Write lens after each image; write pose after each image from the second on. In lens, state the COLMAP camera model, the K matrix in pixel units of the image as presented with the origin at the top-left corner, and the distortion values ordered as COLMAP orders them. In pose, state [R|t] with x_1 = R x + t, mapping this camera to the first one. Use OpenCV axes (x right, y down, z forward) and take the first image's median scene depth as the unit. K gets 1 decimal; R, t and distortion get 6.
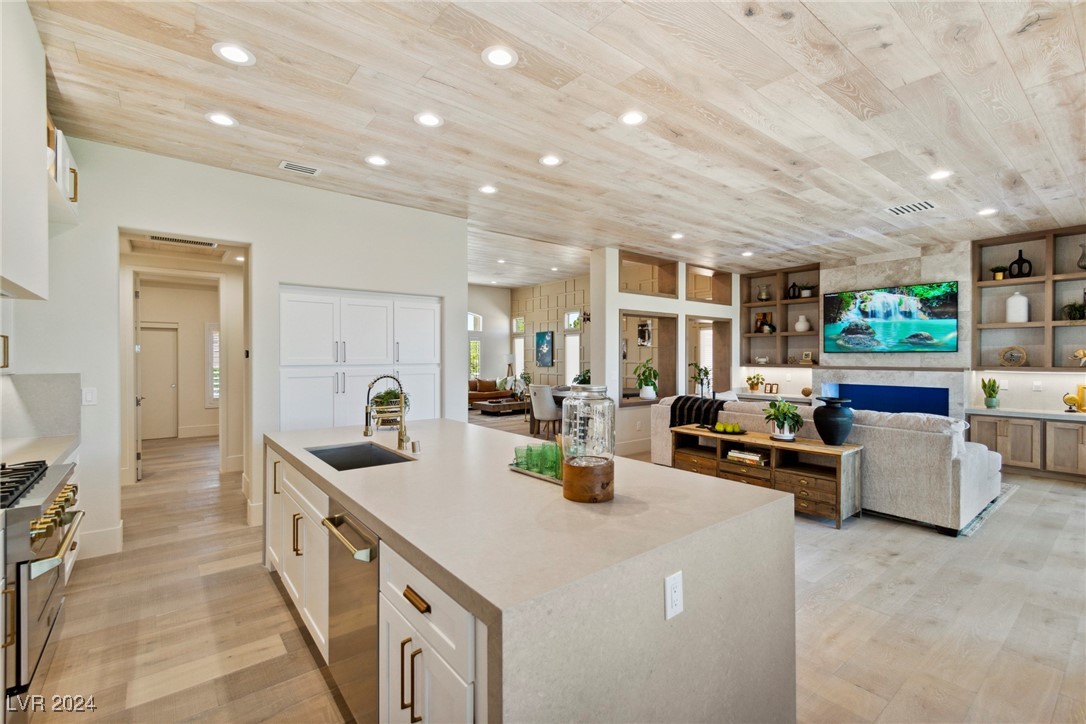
lens RADIAL K [[482.1, 0, 543.6], [0, 482.1, 360.4], [0, 0, 1]] dist [0.010580, -0.003504]
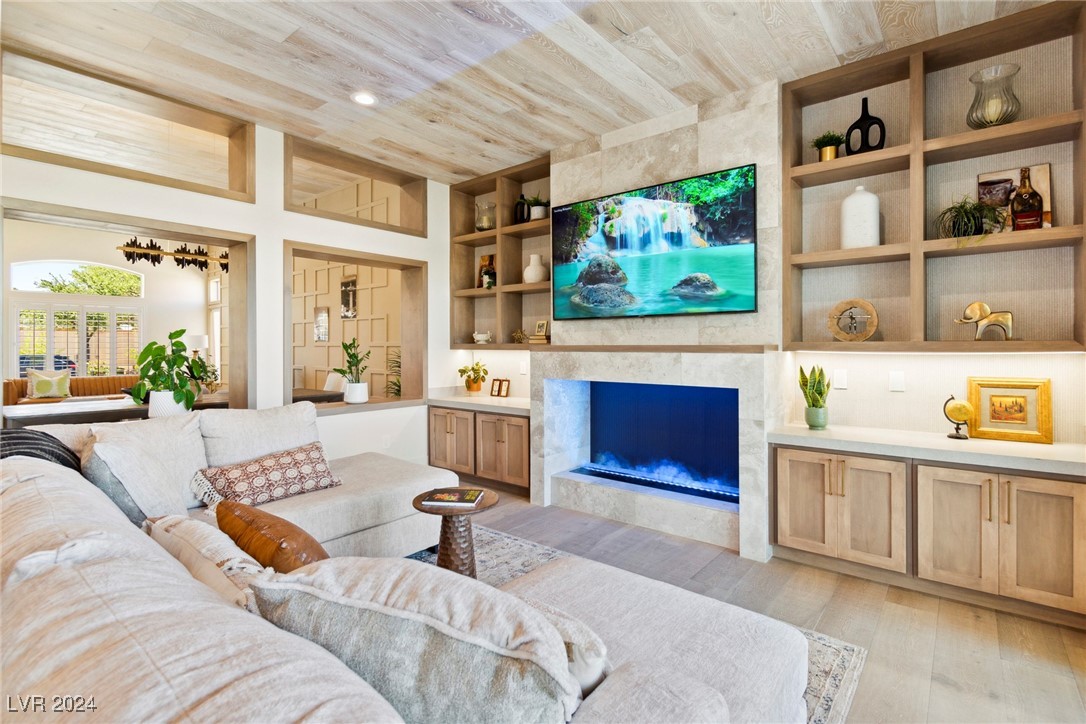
lens RADIAL K [[518.5, 0, 545.7], [0, 518.5, 343.7], [0, 0, 1]] dist [0.008455, -0.002837]
pose [[0.977733, 0.000527, 0.209853, 0.539167], [0.002103, 0.999922, -0.012310, 0.019693], [-0.209843, 0.012477, 0.977655, 0.539400]]
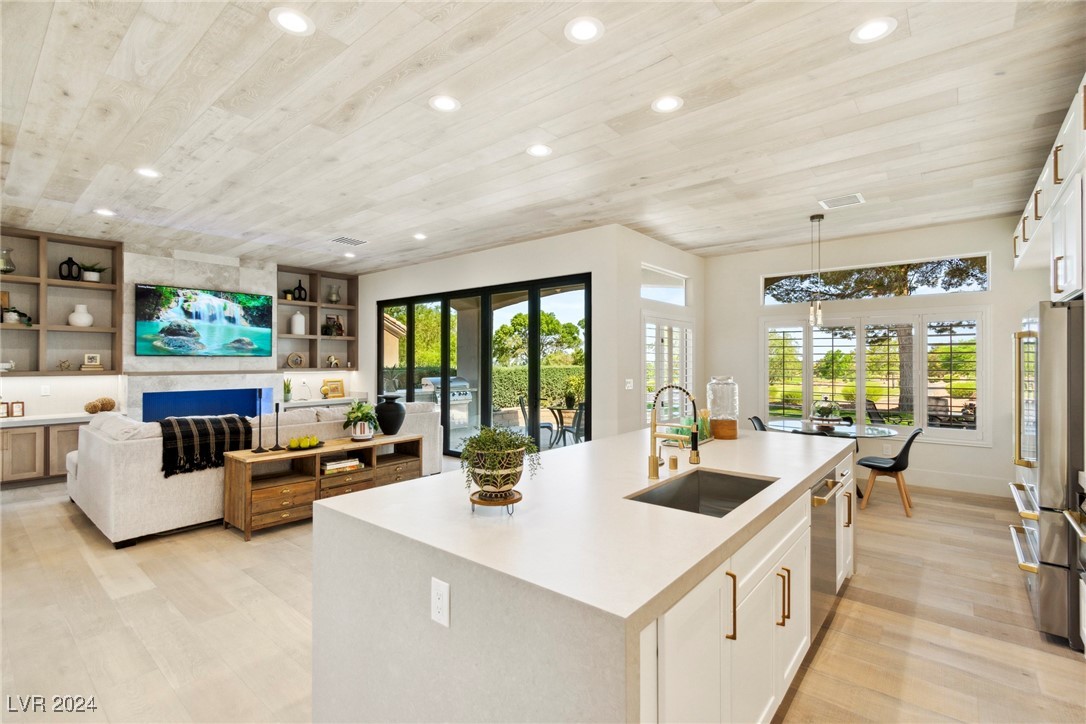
lens RADIAL K [[482.1, 0, 550.2], [0, 482.1, 357.6], [0, 0, 1]] dist [0.010580, -0.003504]
pose [[-0.209587, 0.006589, 0.977768, -0.434714], [0.007255, 0.999960, -0.005183, -0.003592], [-0.977763, 0.006008, -0.209626, 0.579339]]
